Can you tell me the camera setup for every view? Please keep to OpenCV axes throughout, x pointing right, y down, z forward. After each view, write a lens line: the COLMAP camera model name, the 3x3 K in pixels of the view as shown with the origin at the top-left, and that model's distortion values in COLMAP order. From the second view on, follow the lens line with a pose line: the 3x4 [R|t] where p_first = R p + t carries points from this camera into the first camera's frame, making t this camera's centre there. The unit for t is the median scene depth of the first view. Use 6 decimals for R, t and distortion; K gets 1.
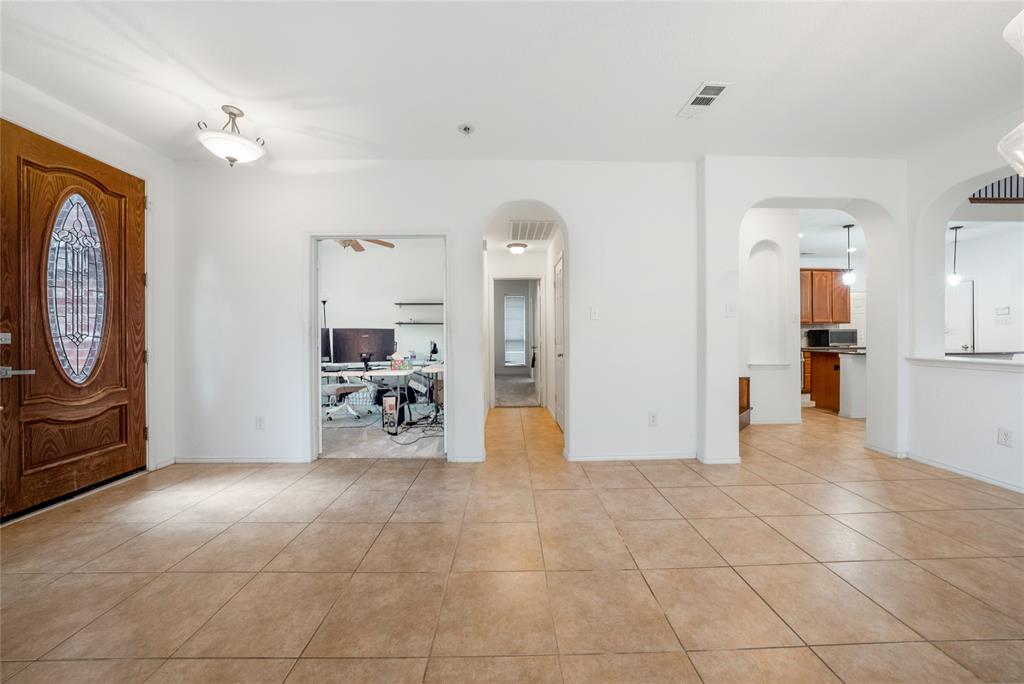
lens RADIAL K [[362.7, 0, 516.5], [0, 362.7, 336.7], [0, 0, 1]] dist [-0.002198, -0.000076]
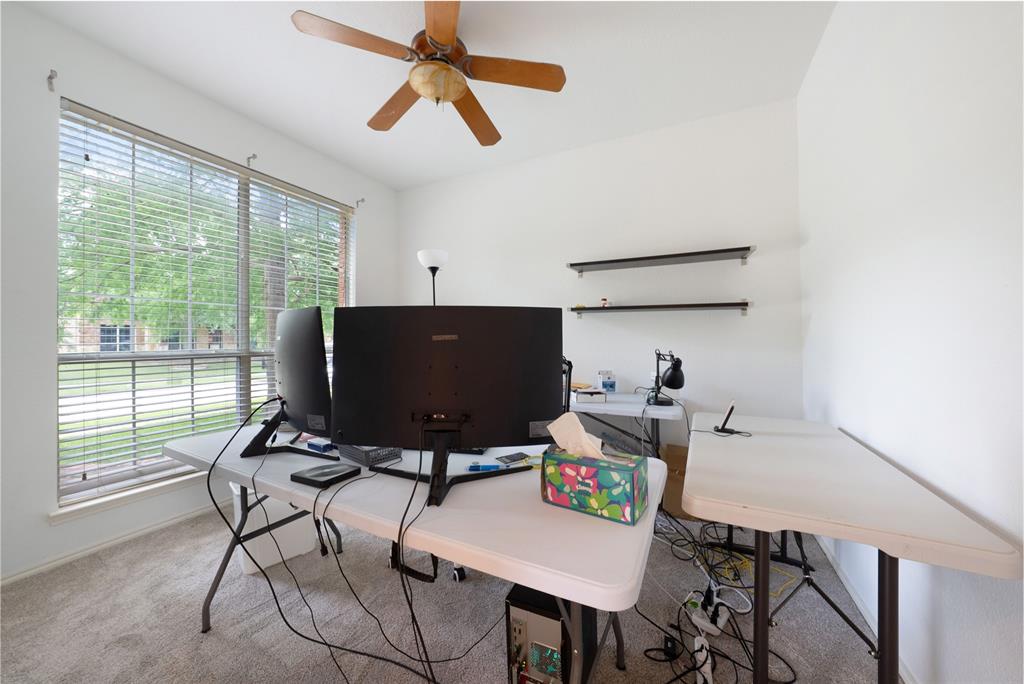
lens RADIAL K [[362.7, 0, 514.0], [0, 362.7, 339.3], [0, 0, 1]] dist [-0.002198, -0.000076]
pose [[0.886131, 0.003641, -0.463421, -0.198493], [-0.003230, 0.999993, 0.001681, -0.000702], [0.463424, 0.000007, 0.886136, 0.605691]]
